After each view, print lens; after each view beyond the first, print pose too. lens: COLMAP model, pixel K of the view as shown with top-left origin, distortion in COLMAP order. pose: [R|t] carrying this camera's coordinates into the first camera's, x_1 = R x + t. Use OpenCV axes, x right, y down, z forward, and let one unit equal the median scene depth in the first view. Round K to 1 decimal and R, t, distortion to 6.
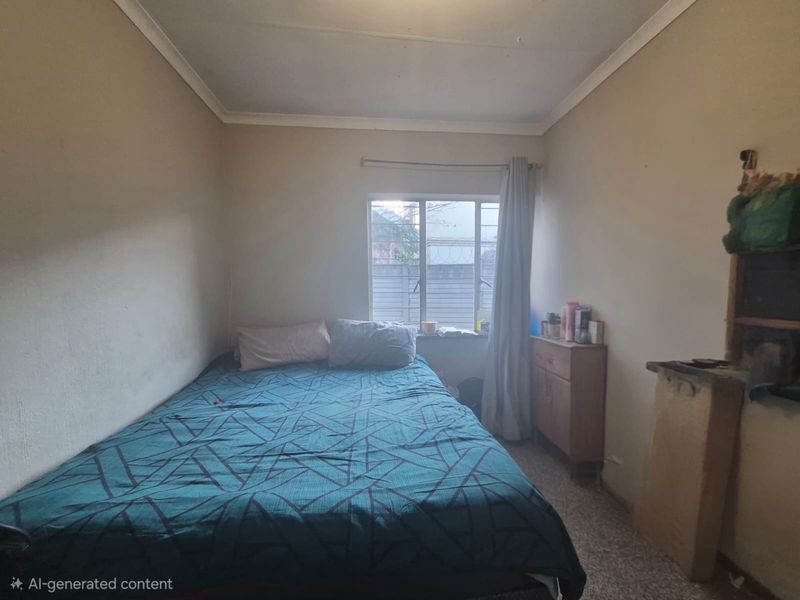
lens RADIAL K [[311.7, 0, 399.1], [0, 311.7, 302.0], [0, 0, 1]] dist [-0.000838, -0.000438]
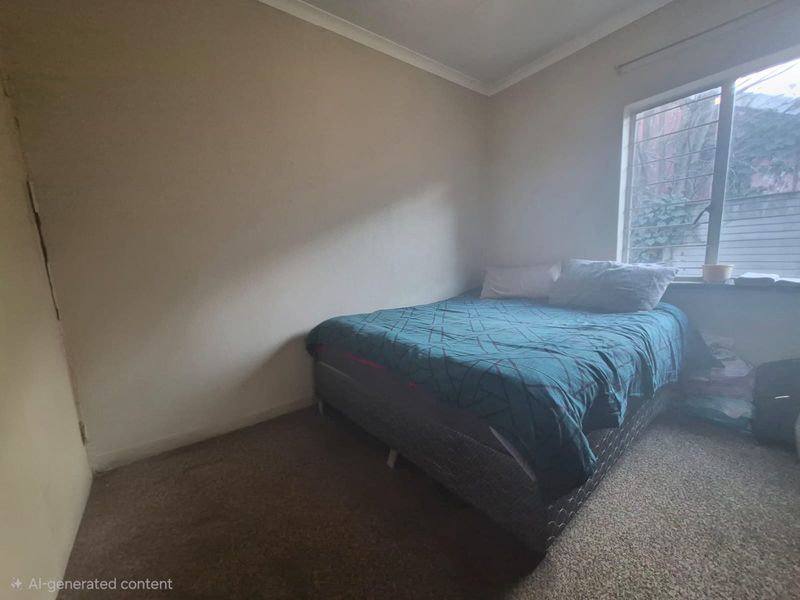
lens RADIAL K [[311.7, 0, 395.2], [0, 311.7, 302.7], [0, 0, 1]] dist [-0.000838, -0.000438]
pose [[0.519028, 0.102618, -0.848575, 0.397598], [-0.001746, 0.992892, 0.119003, 0.082203], [0.854756, -0.060285, 0.515518, 0.028726]]
